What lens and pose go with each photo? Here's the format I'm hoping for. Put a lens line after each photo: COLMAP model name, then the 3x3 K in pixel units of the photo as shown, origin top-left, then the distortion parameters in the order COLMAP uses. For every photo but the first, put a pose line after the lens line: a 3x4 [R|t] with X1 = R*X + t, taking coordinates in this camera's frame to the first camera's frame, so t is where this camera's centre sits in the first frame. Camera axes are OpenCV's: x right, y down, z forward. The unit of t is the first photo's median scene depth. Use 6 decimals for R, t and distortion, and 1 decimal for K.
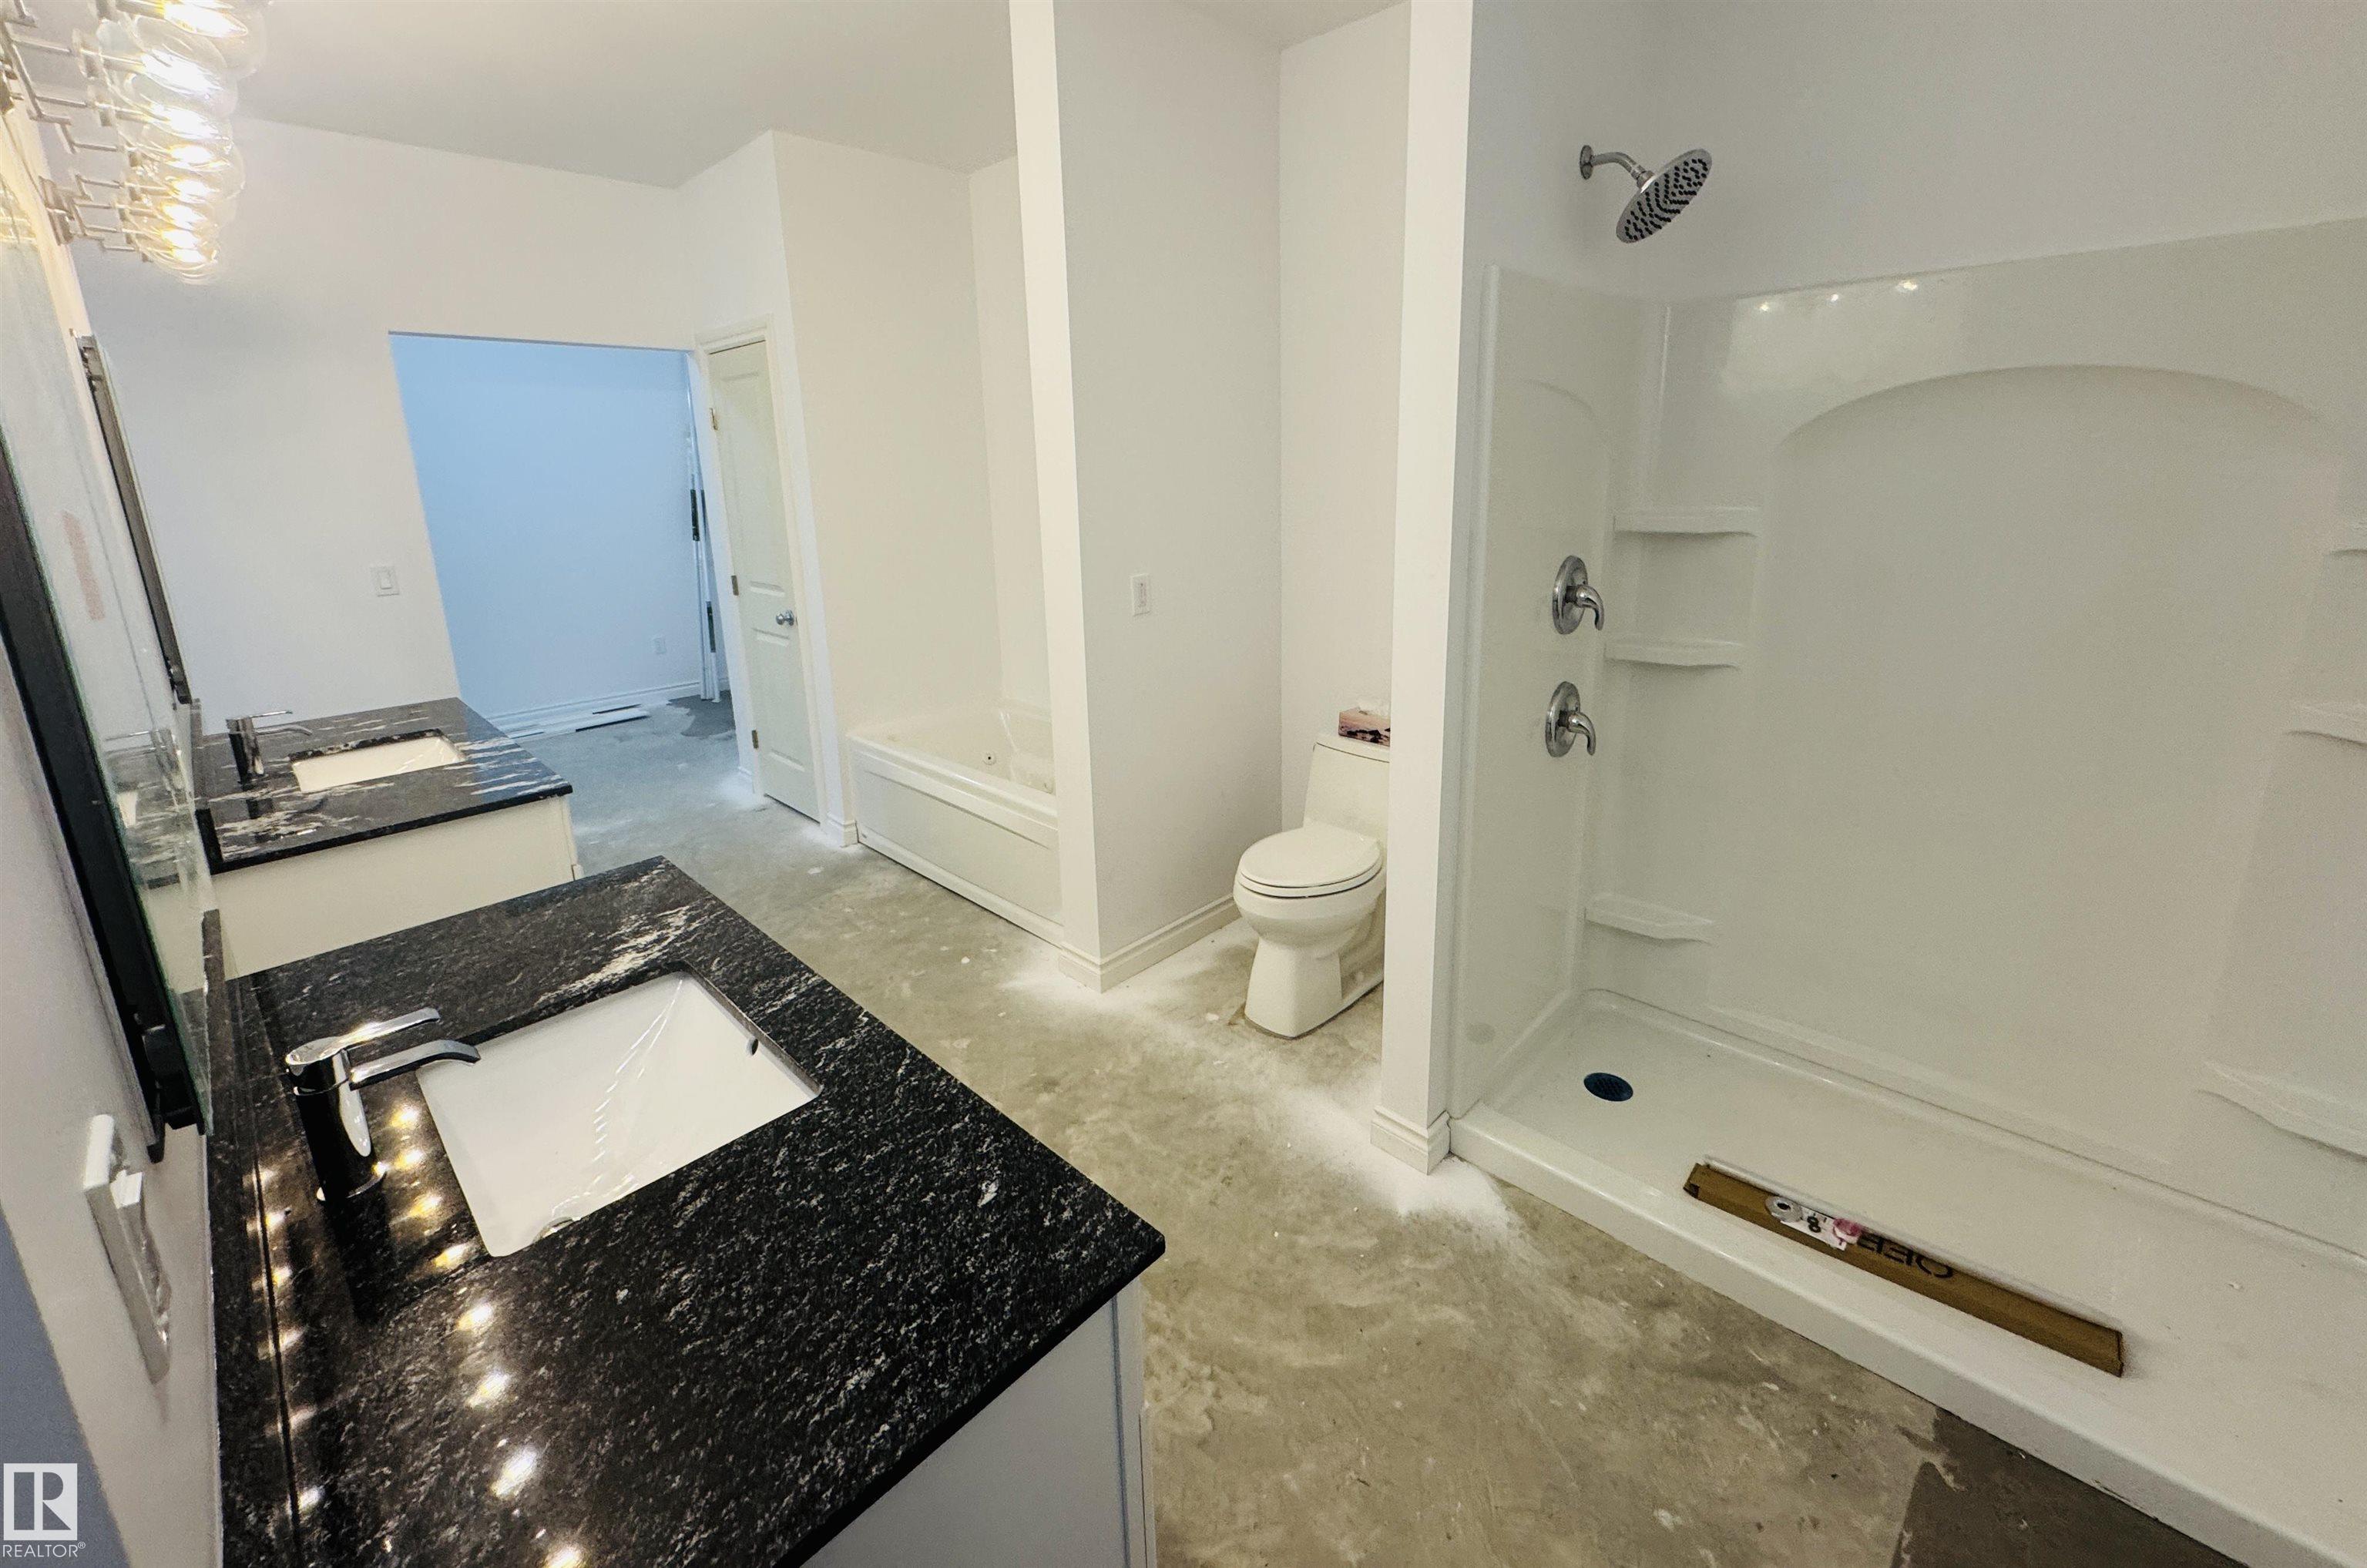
lens RADIAL K [[942.2, 0, 1187.9], [0, 942.2, 679.0], [0, 0, 1]] dist [-0.001990, 0.000315]
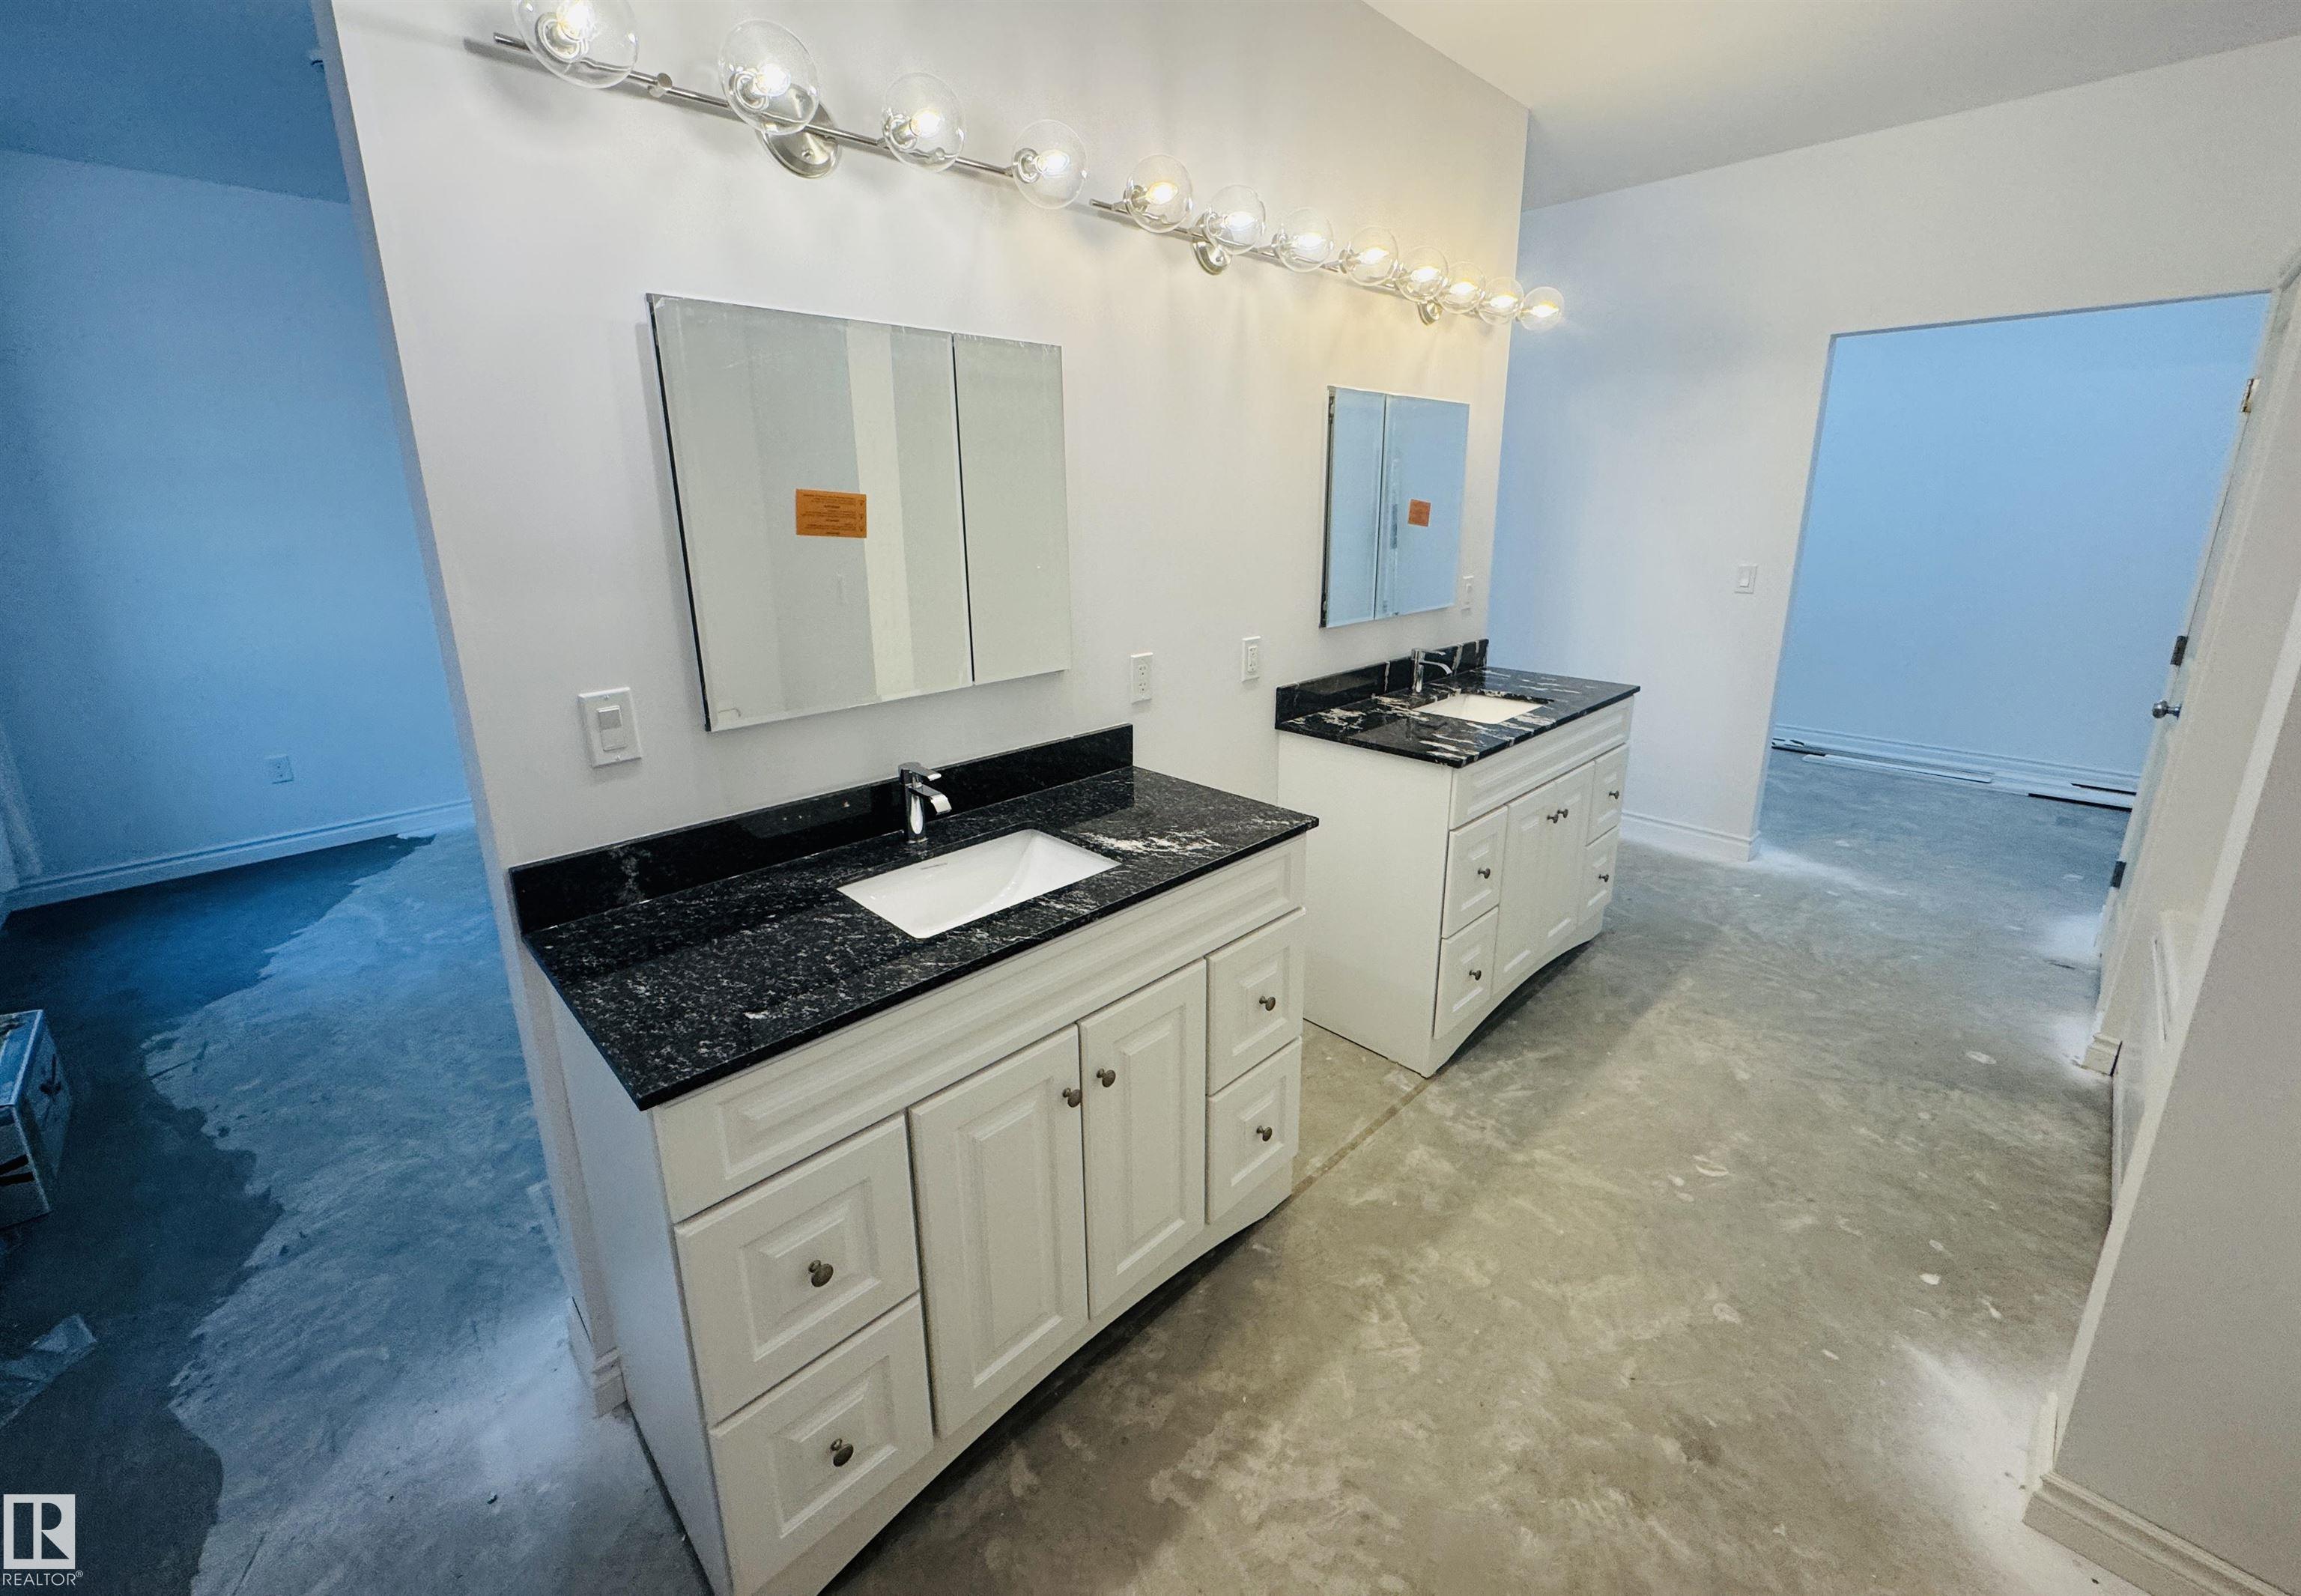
lens RADIAL K [[915.8, 0, 1148.1], [0, 915.8, 733.7], [0, 0, 1]] dist [-0.001294, -0.000143]
pose [[-0.034094, 0.270625, -0.962081, 0.407384], [-0.216910, 0.937691, 0.271451, -0.137695], [0.975596, 0.217940, 0.026732, 0.629072]]
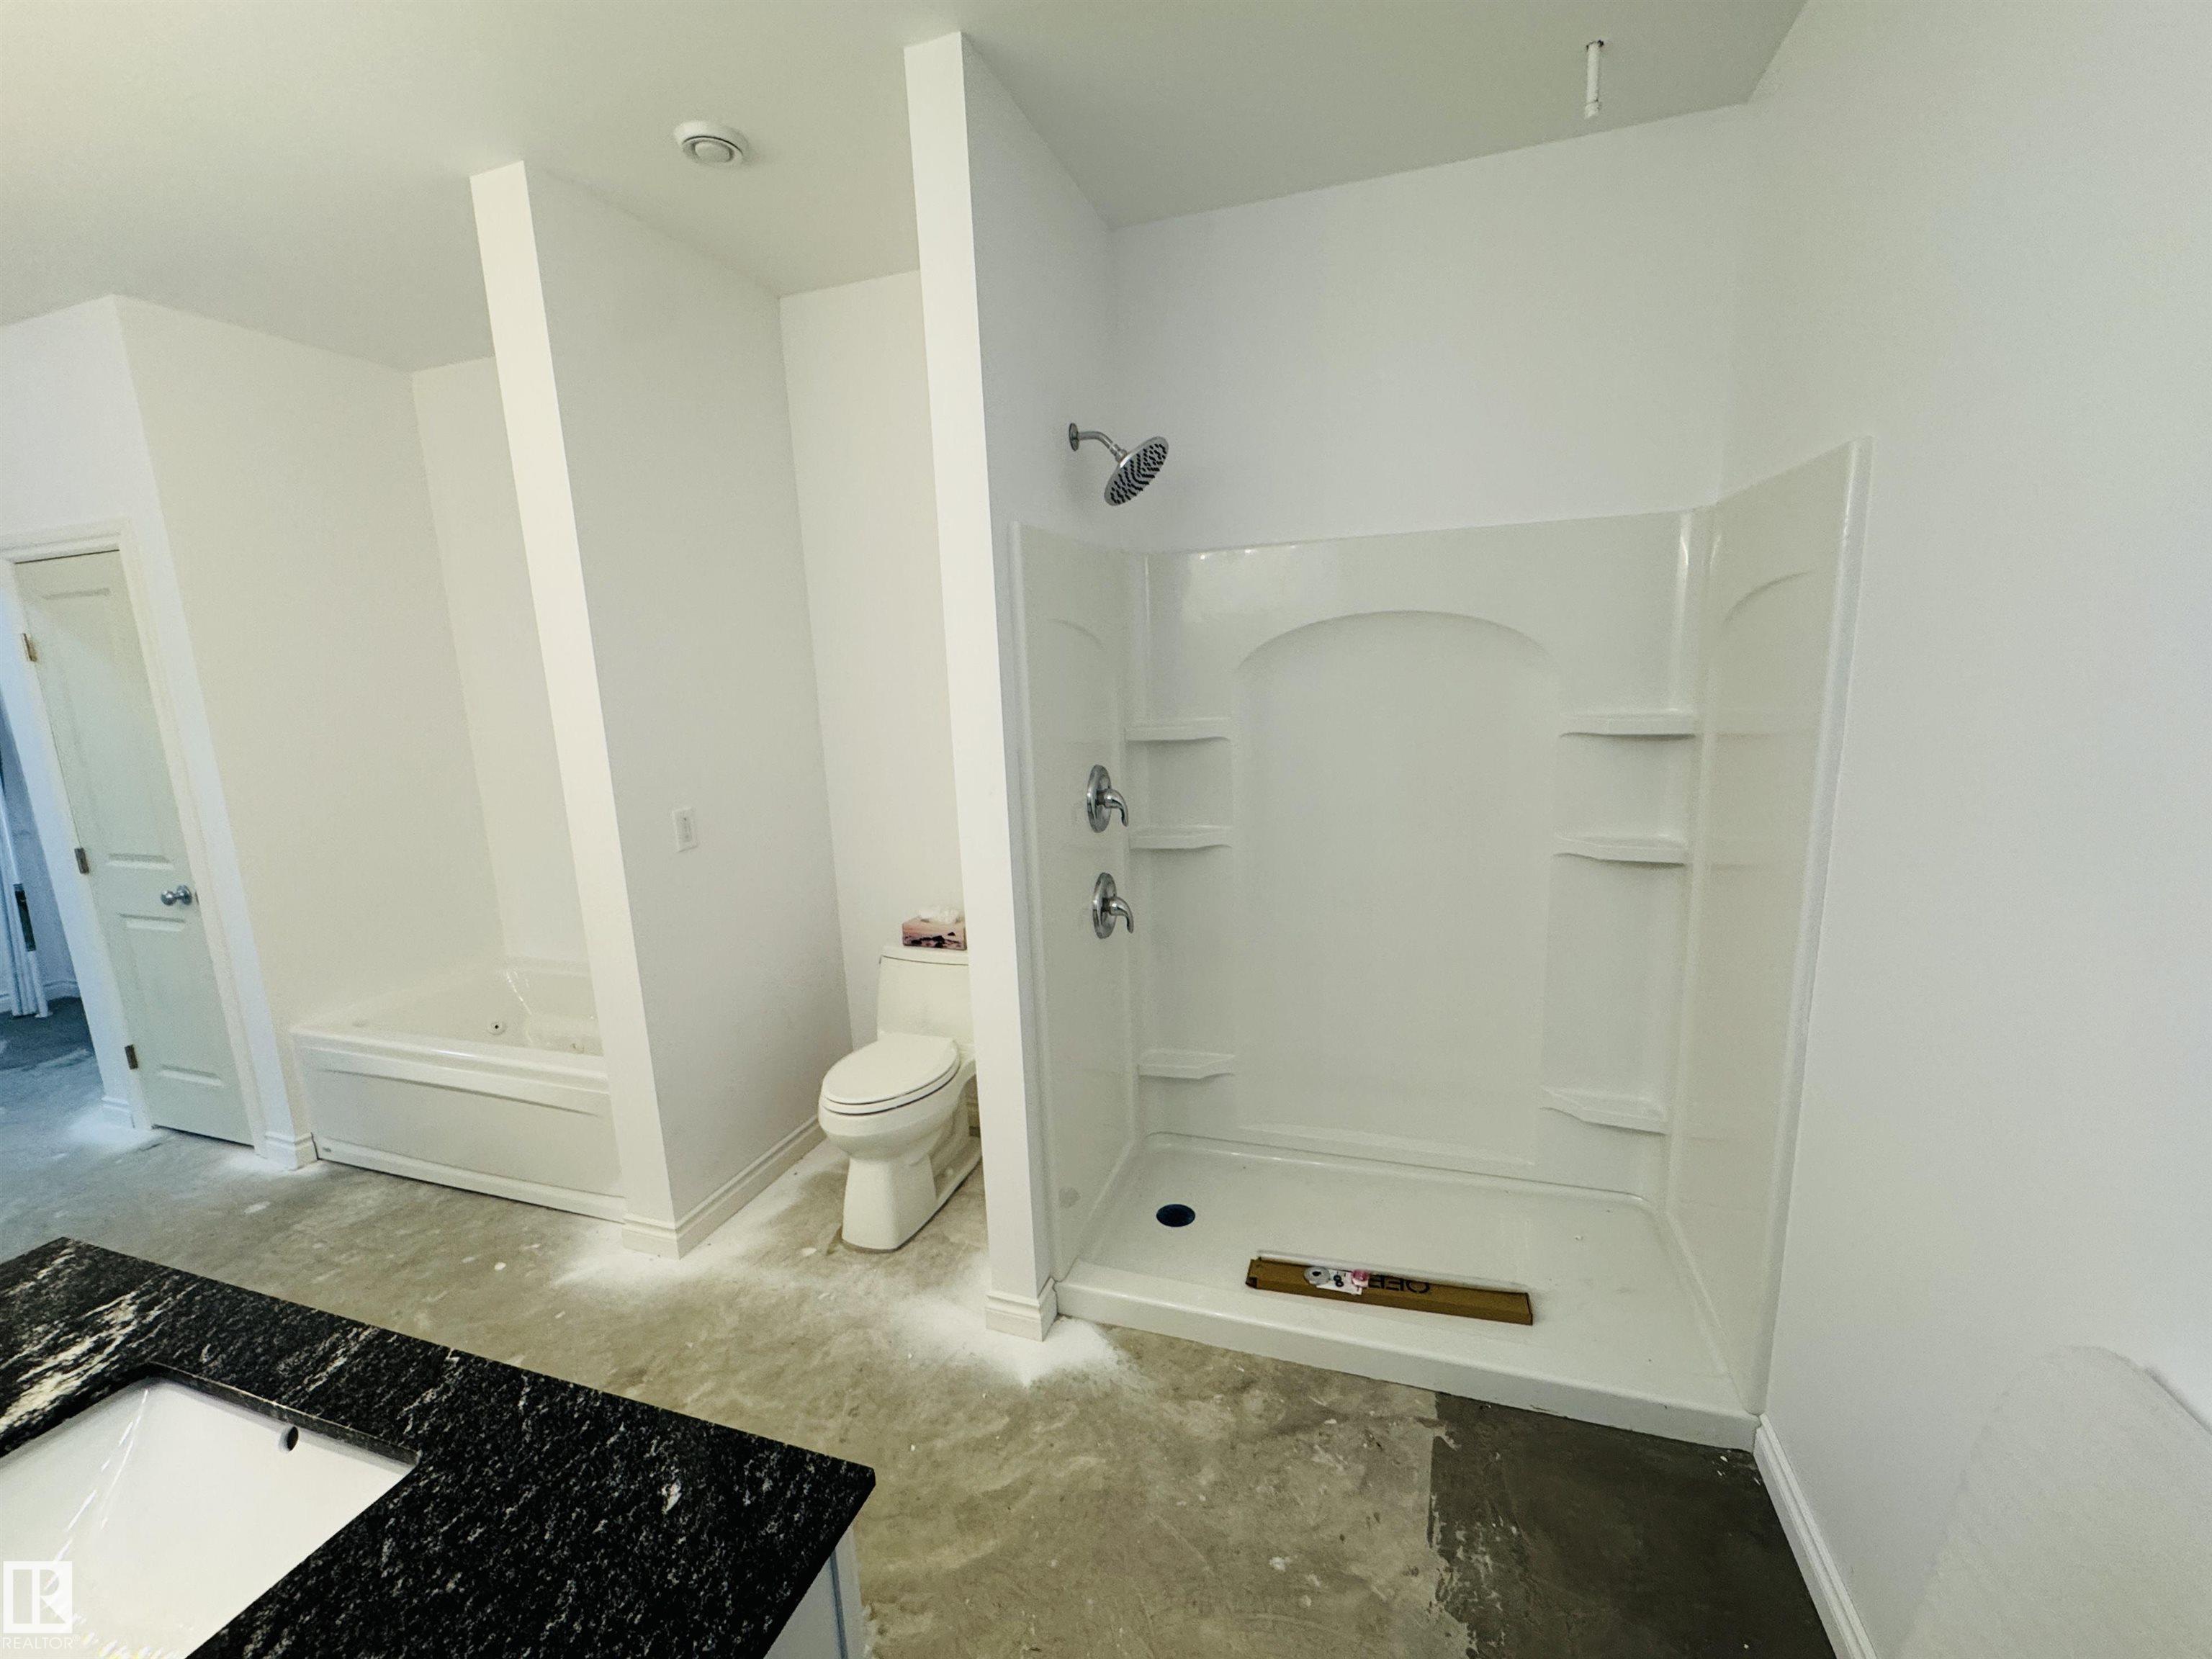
lens RADIAL K [[905.9, 0, 1106.0], [0, 905.9, 829.5], [0, 0, 1]] dist [-0.000843, -0.000063]
pose [[0.907141, -0.090436, 0.410995, -0.057089], [0.113198, 0.993078, -0.031330, -0.016983], [-0.405317, 0.074944, 0.911099, -0.022444]]
